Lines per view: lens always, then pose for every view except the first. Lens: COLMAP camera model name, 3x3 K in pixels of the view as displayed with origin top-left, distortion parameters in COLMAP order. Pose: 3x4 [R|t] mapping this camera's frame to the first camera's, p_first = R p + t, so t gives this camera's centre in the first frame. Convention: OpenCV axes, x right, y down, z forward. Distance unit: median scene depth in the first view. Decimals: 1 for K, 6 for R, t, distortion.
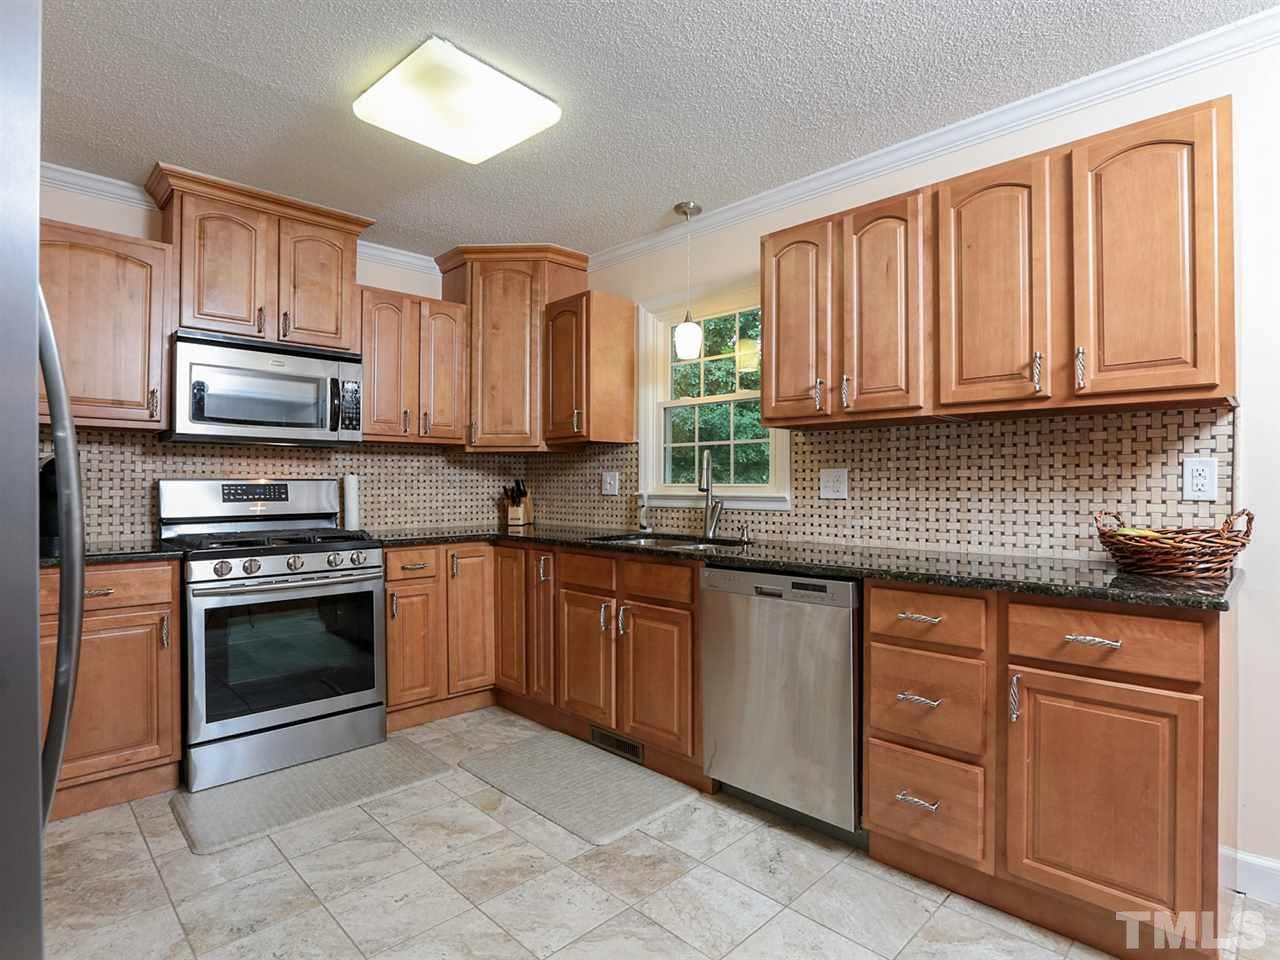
lens RADIAL K [[667.8, 0, 634.8], [0, 667.8, 478.8], [0, 0, 1]] dist [-0.041994, 0.005635]
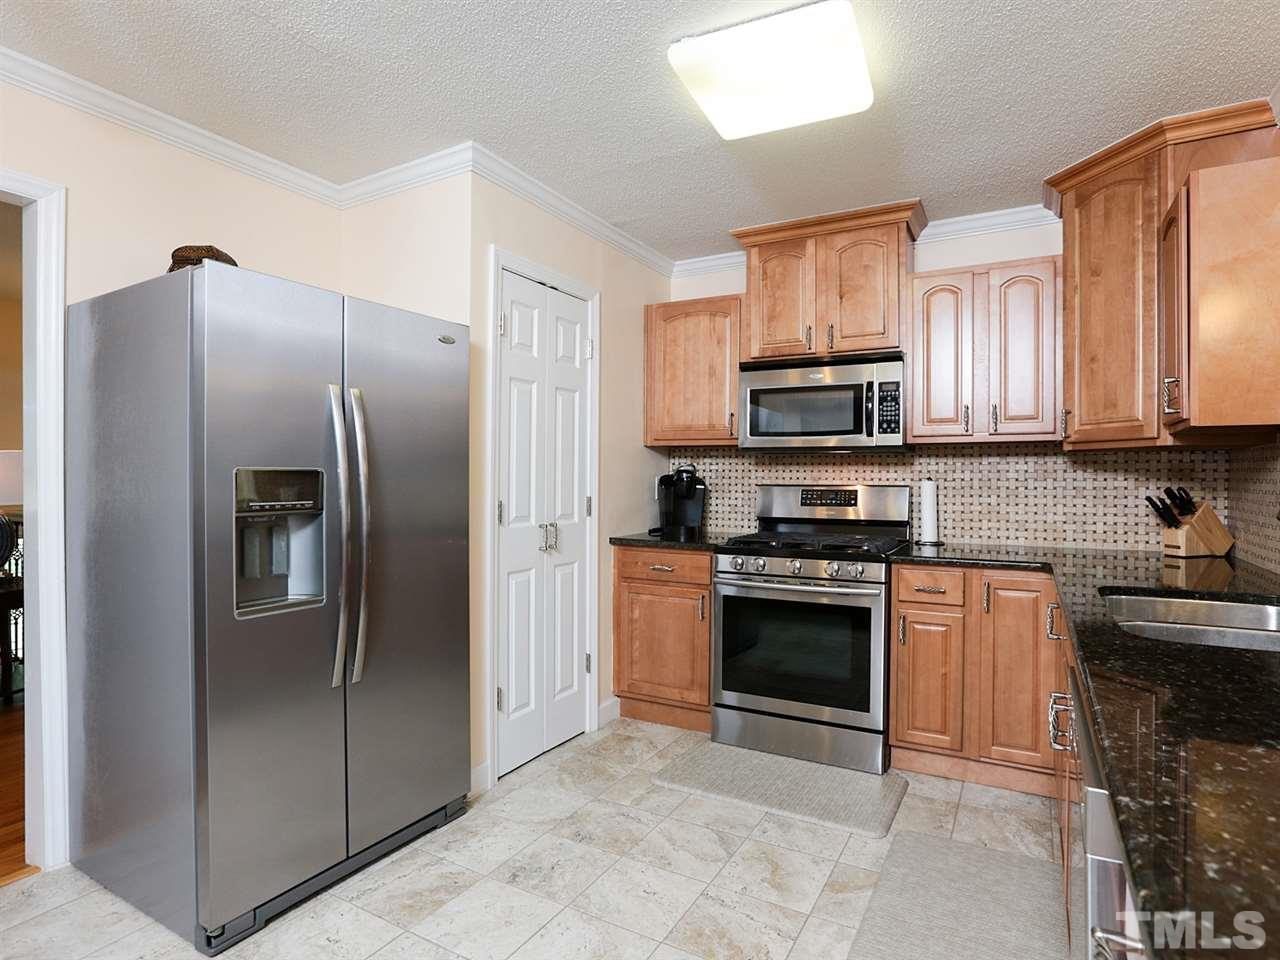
lens RADIAL K [[667.8, 0, 639.4], [0, 667.8, 479.1], [0, 0, 1]] dist [-0.041994, 0.005635]
pose [[0.284279, 0.005045, -0.958728, 0.346105], [0.002687, 0.999978, 0.006059, -0.015343], [0.958738, -0.004299, 0.284260, 0.367070]]
